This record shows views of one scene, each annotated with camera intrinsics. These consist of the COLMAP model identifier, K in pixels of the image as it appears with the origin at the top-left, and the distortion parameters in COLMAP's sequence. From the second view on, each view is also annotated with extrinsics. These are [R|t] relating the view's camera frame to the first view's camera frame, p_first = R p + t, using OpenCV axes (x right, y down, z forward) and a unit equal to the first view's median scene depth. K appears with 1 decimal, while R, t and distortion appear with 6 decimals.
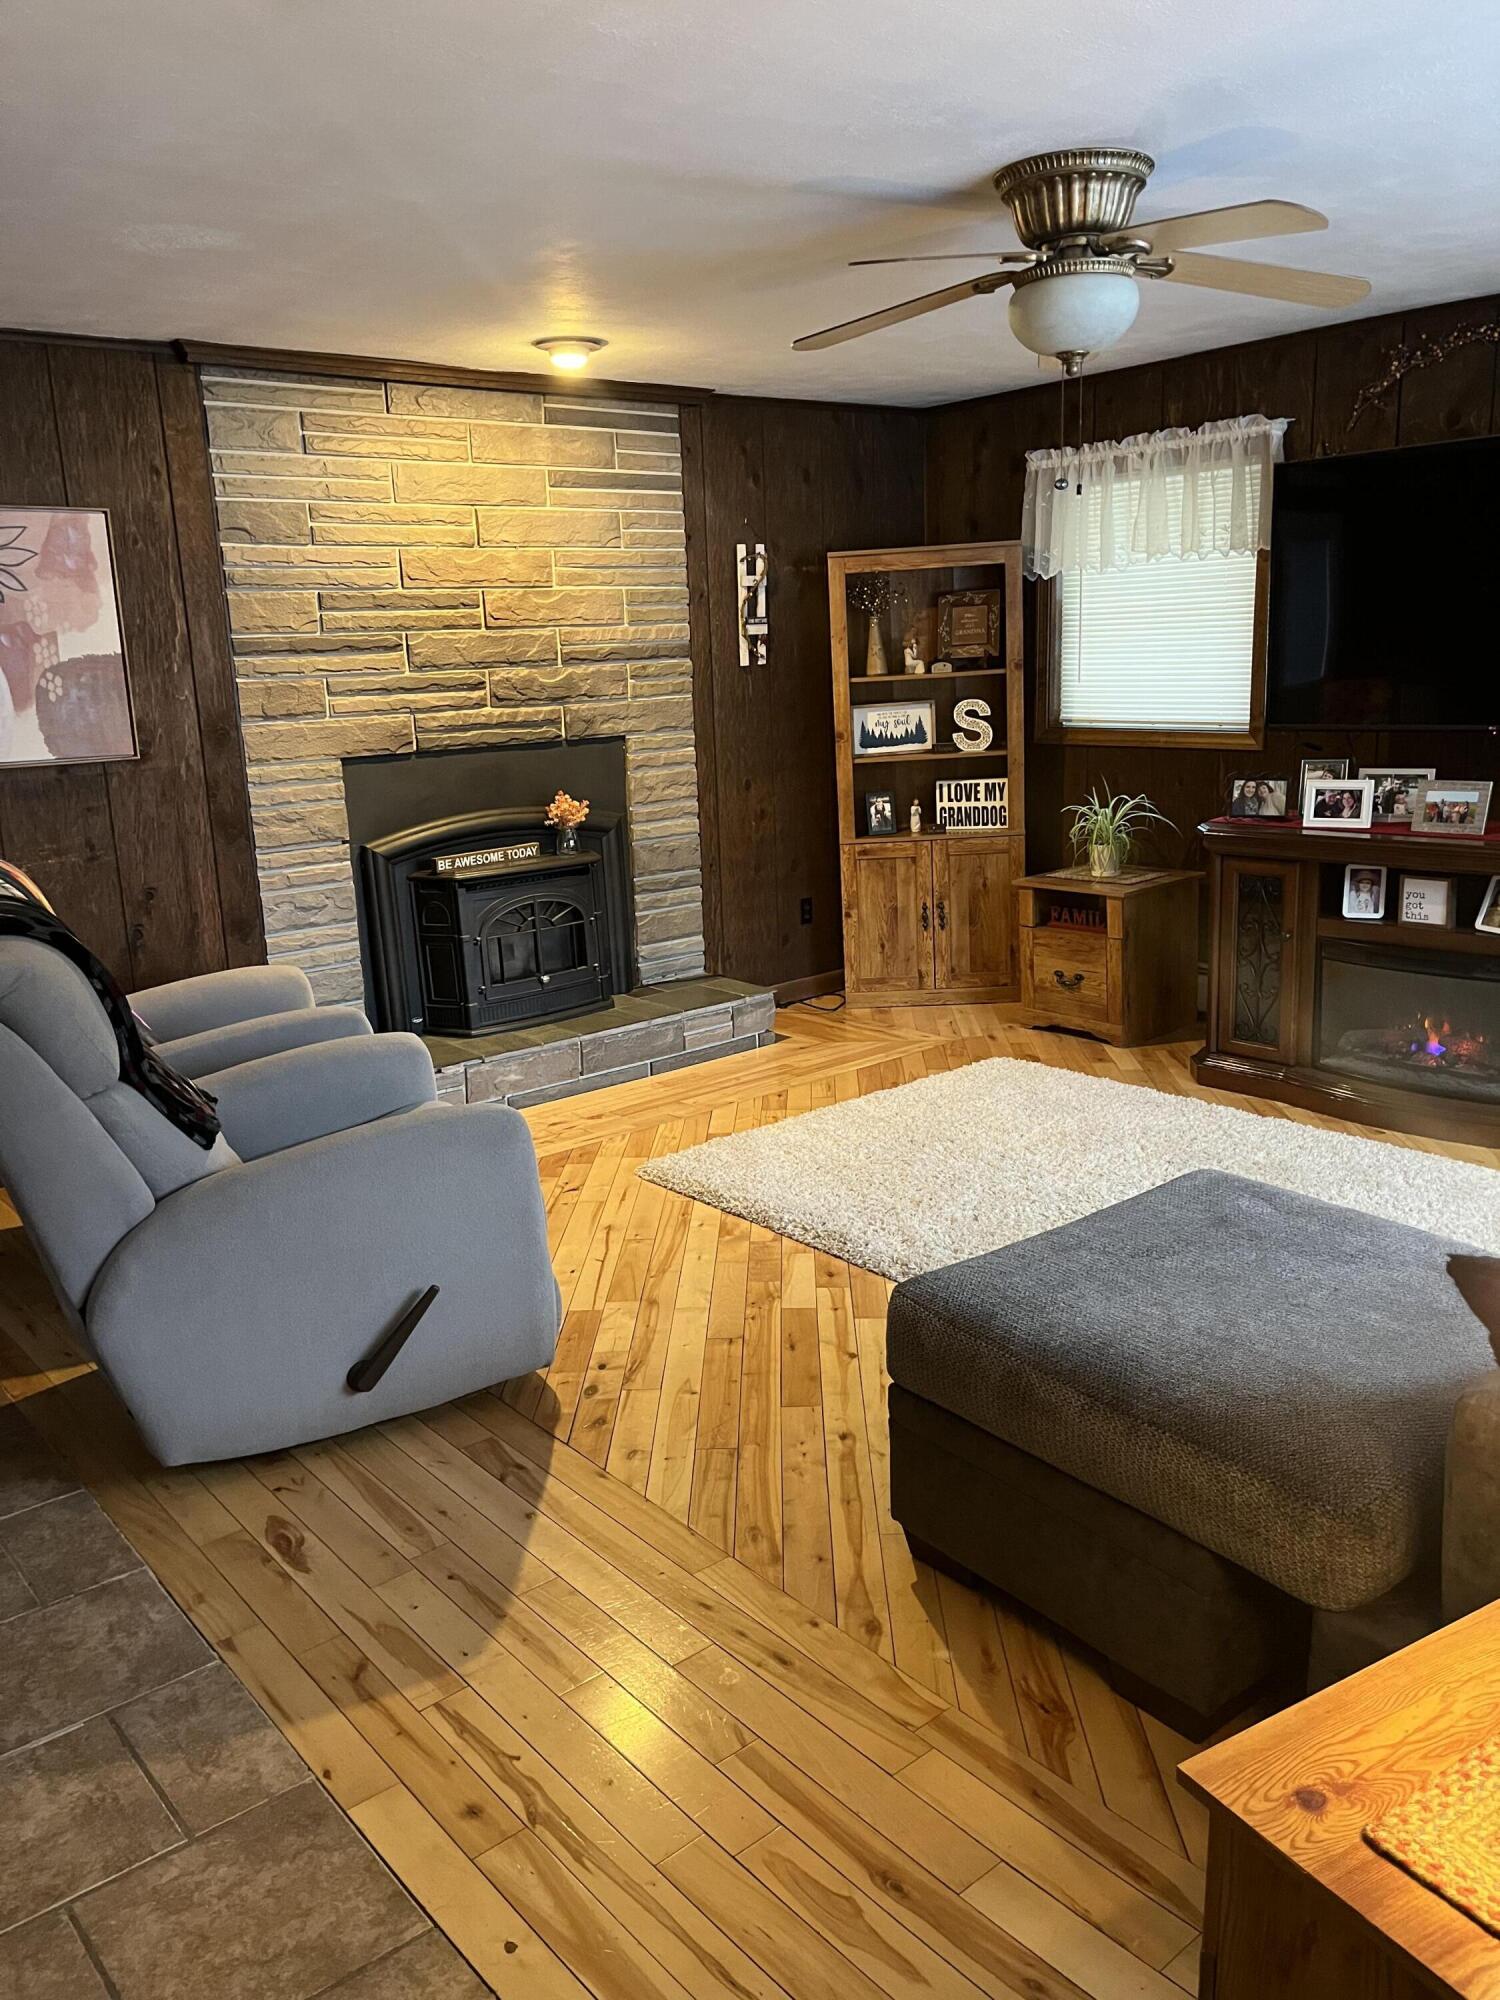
lens RADIAL K [[1507.1, 0, 750.0], [0, 1507.1, 1000.0], [0, 0, 1]] dist [0.066571, -0.097012]
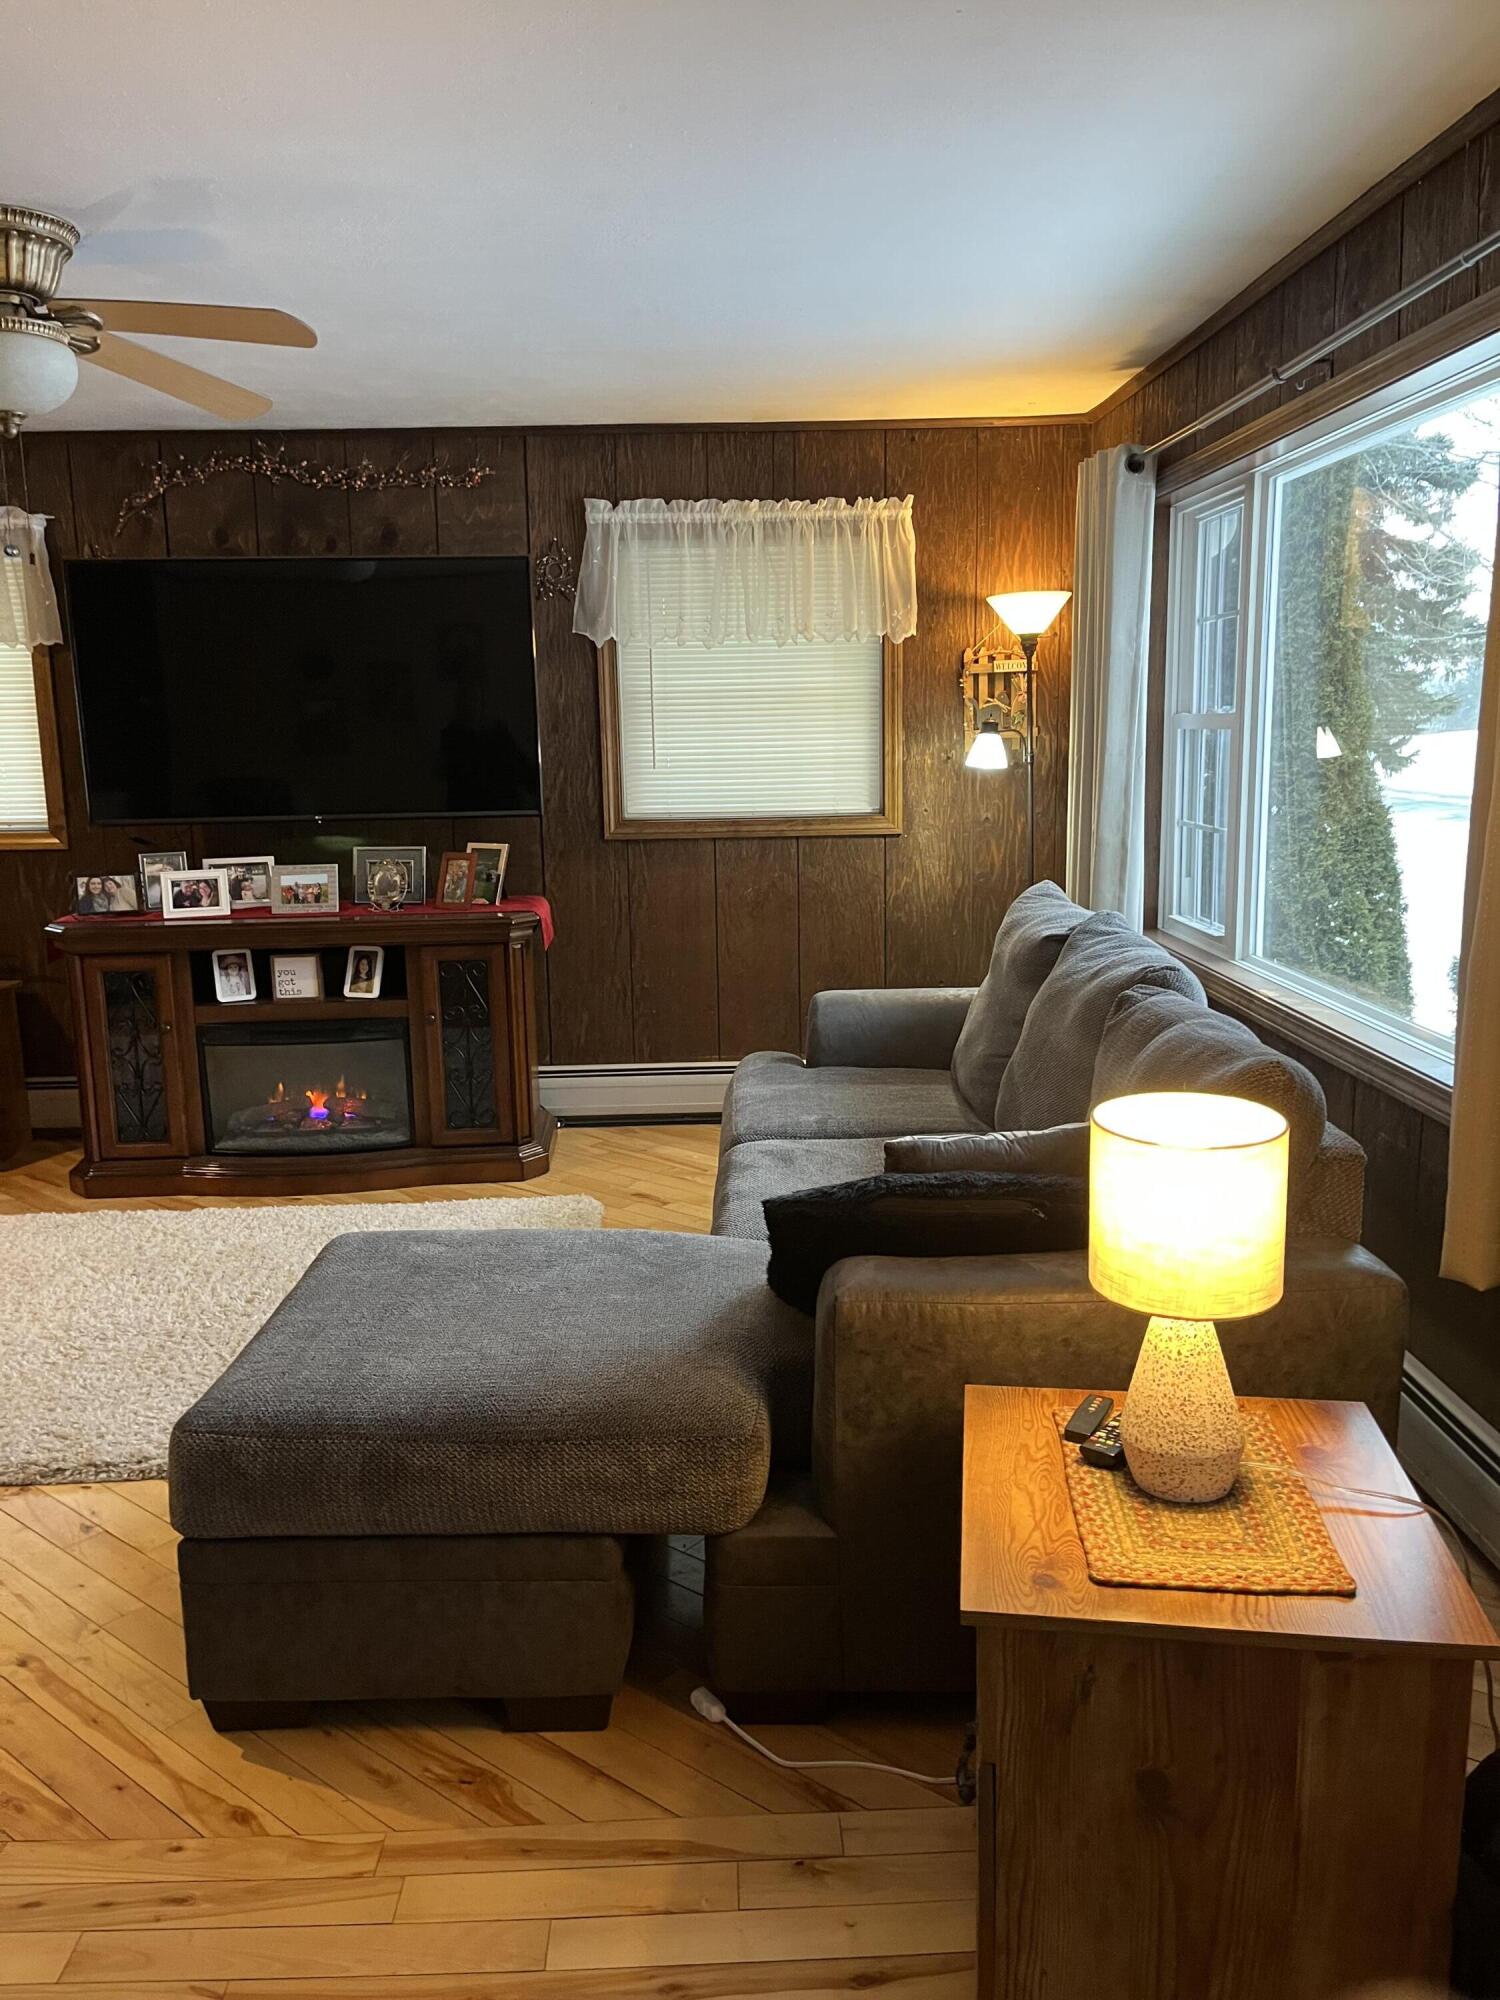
lens RADIAL K [[1508.4, 0, 742.1], [0, 1508.4, 985.0], [0, 0, 1]] dist [0.064998, -0.093525]
pose [[0.621651, -0.107587, 0.775871, -0.162891], [0.174030, 0.984736, -0.002888, -0.001431], [-0.763717, 0.136820, 0.630885, 0.073204]]
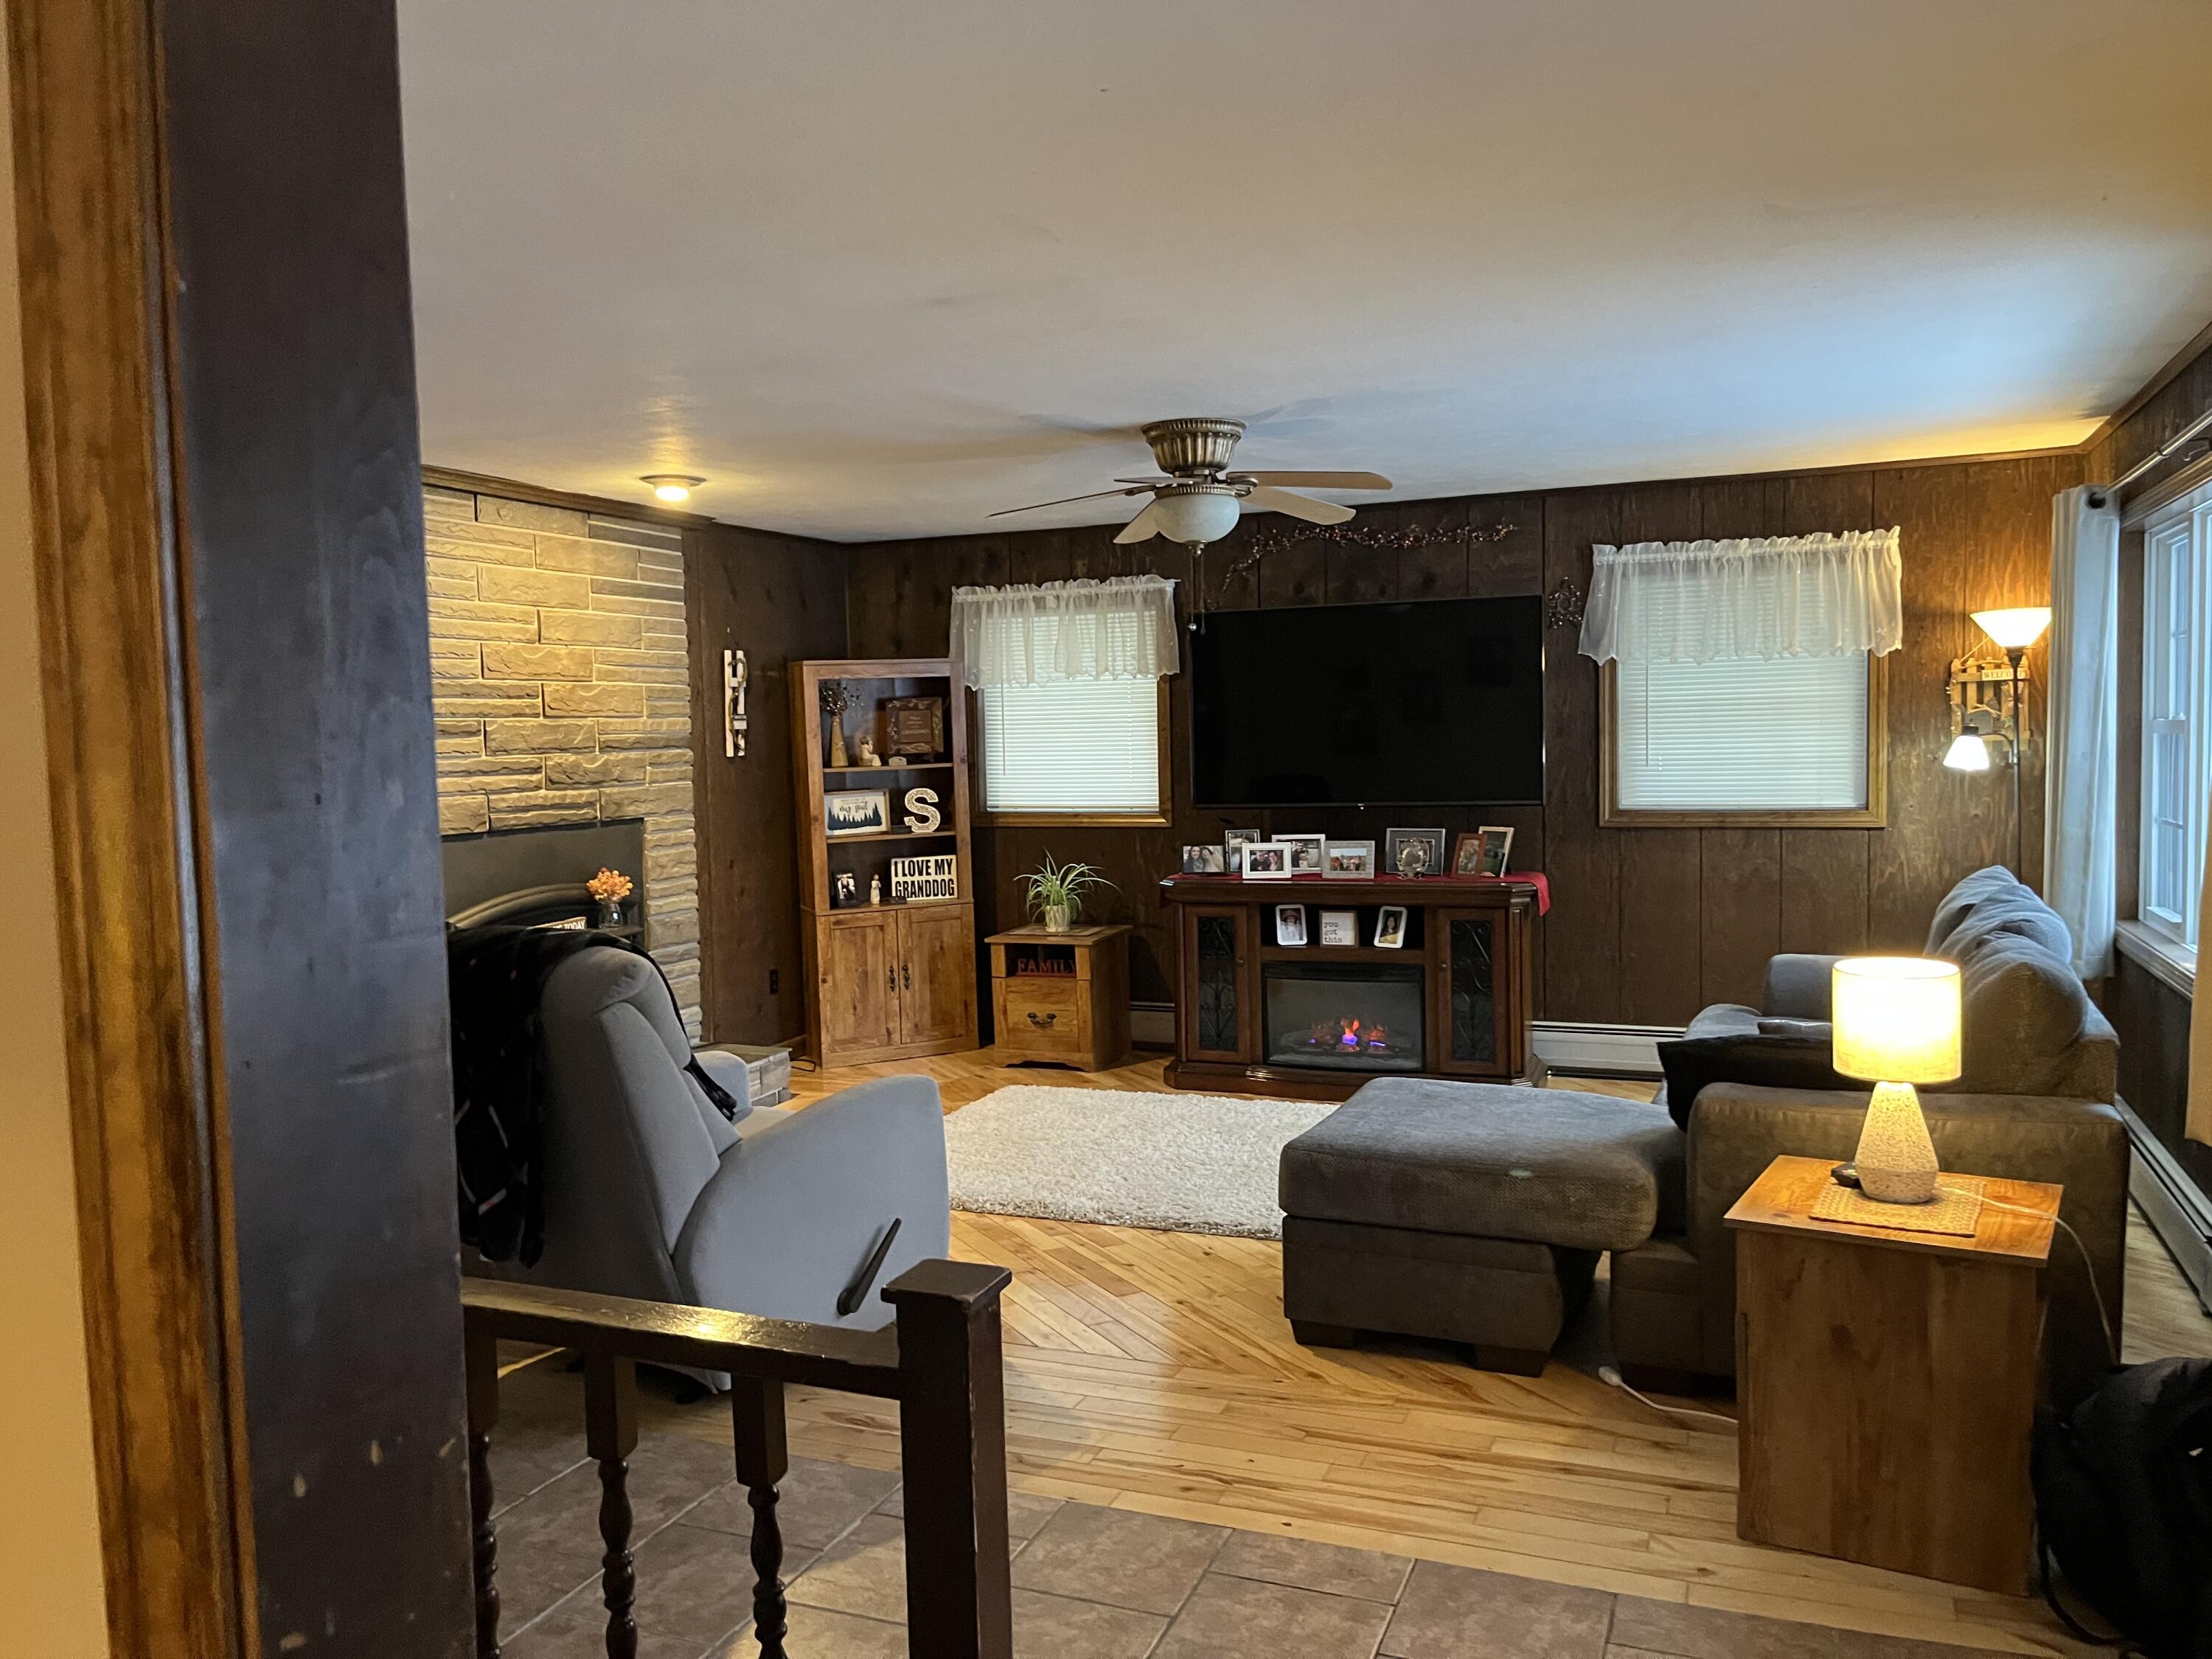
lens RADIAL K [[1666.9, 0, 1086.3], [0, 1666.9, 844.0], [0, 0, 1]] dist [0.066571, -0.097012]
pose [[0.885238, -0.011693, 0.464991, -0.383741], [0.094971, 0.983168, -0.156080, 0.061845], [-0.455339, 0.182329, 0.871449, -0.182224]]
